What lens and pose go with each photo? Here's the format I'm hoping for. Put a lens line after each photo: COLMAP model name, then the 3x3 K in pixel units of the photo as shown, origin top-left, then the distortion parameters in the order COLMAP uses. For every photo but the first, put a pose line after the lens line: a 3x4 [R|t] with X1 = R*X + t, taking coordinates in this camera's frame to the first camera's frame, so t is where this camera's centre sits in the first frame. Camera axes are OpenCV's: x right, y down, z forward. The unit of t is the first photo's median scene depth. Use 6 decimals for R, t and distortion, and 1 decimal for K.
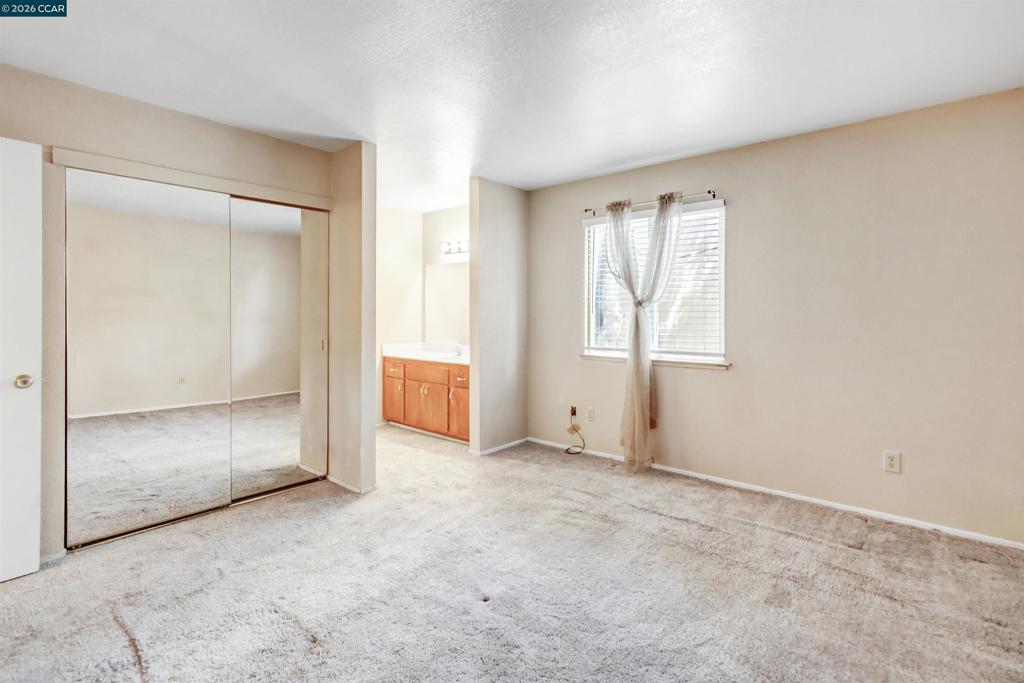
lens RADIAL K [[479.7, 0, 515.1], [0, 479.7, 316.2], [0, 0, 1]] dist [0.003726, 0.000672]
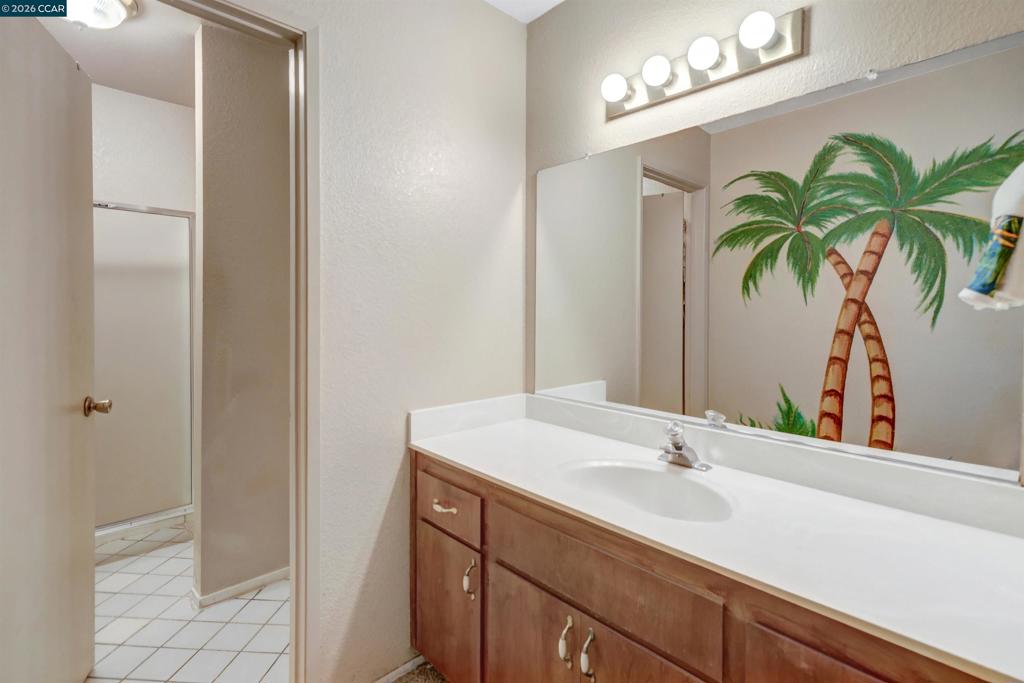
lens RADIAL K [[479.7, 0, 515.1], [0, 479.7, 316.2], [0, 0, 1]] dist [0.003726, 0.000672]
pose [[0.992910, 0.000007, -0.118865, -0.244587], [0.000777, 0.999978, 0.006550, -0.005942], [0.118862, -0.006596, 0.992889, 0.993376]]
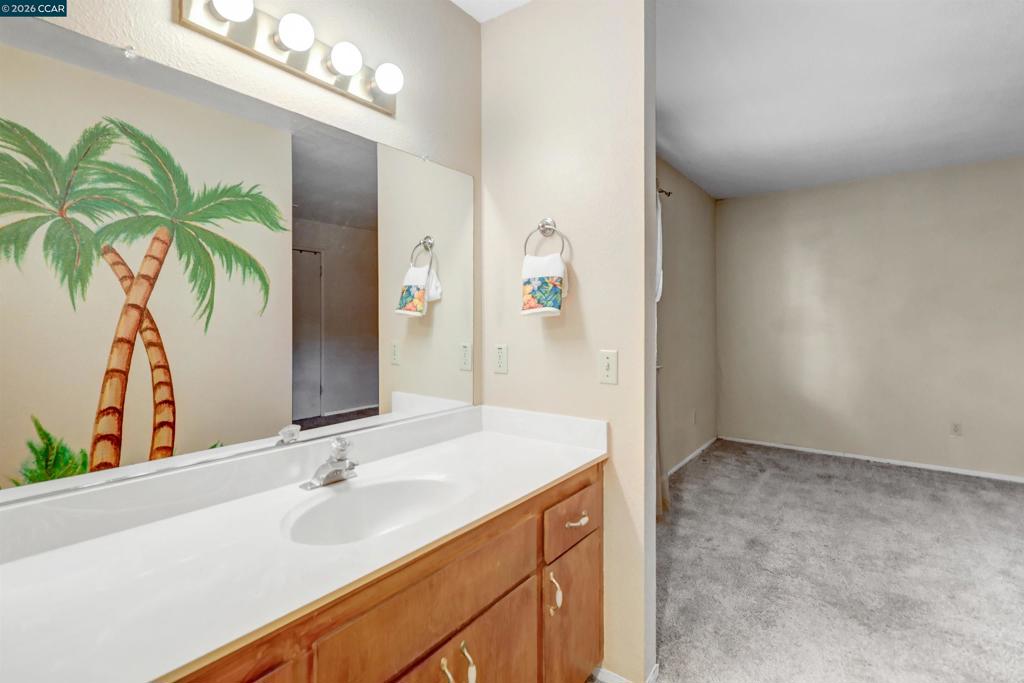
lens RADIAL K [[479.7, 0, 515.1], [0, 479.7, 316.2], [0, 0, 1]] dist [0.003726, 0.000672]
pose [[-0.059816, -0.001221, 0.998209, -0.526511], [0.003186, 0.999994, 0.001414, -0.009327], [-0.998204, 0.003265, -0.059812, 1.277248]]
